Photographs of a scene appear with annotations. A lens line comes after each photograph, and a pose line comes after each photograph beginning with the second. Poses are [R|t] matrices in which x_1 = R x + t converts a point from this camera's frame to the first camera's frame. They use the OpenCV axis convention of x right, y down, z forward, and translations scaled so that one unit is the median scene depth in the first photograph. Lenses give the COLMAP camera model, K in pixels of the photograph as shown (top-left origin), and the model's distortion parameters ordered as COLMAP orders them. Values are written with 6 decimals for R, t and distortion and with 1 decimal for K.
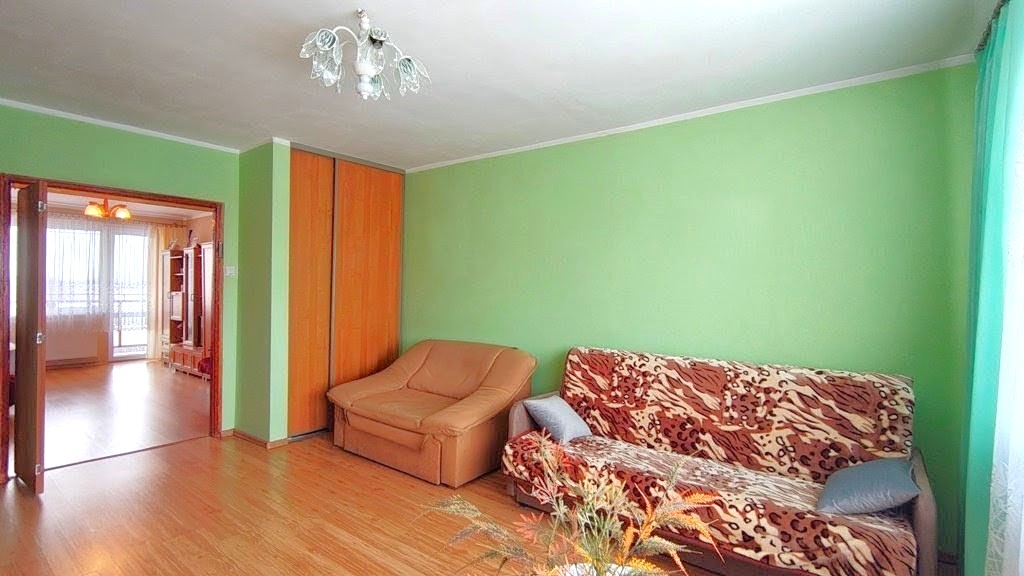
lens RADIAL K [[479.1, 0, 512.0], [0, 479.1, 288.0], [0, 0, 1]] dist [0.001303, 0.000152]
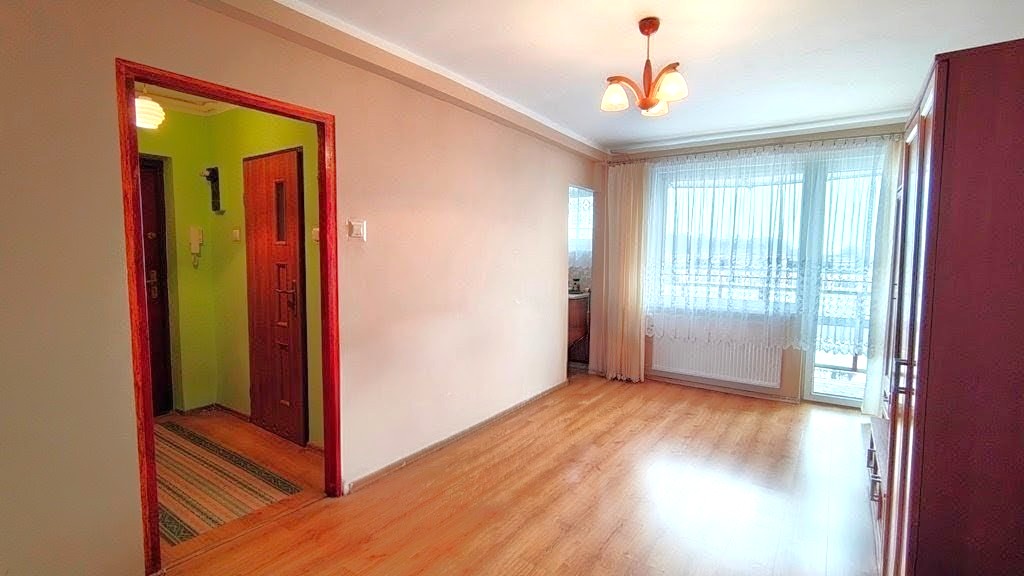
lens RADIAL K [[479.1, 0, 512.0], [0, 479.1, 288.0], [0, 0, 1]] dist [0.001303, 0.000152]
pose [[0.034046, 0.050391, -0.998149, -0.291154], [-0.016787, 0.998616, 0.049842, -0.001517], [0.999279, 0.015059, 0.034845, 0.635804]]
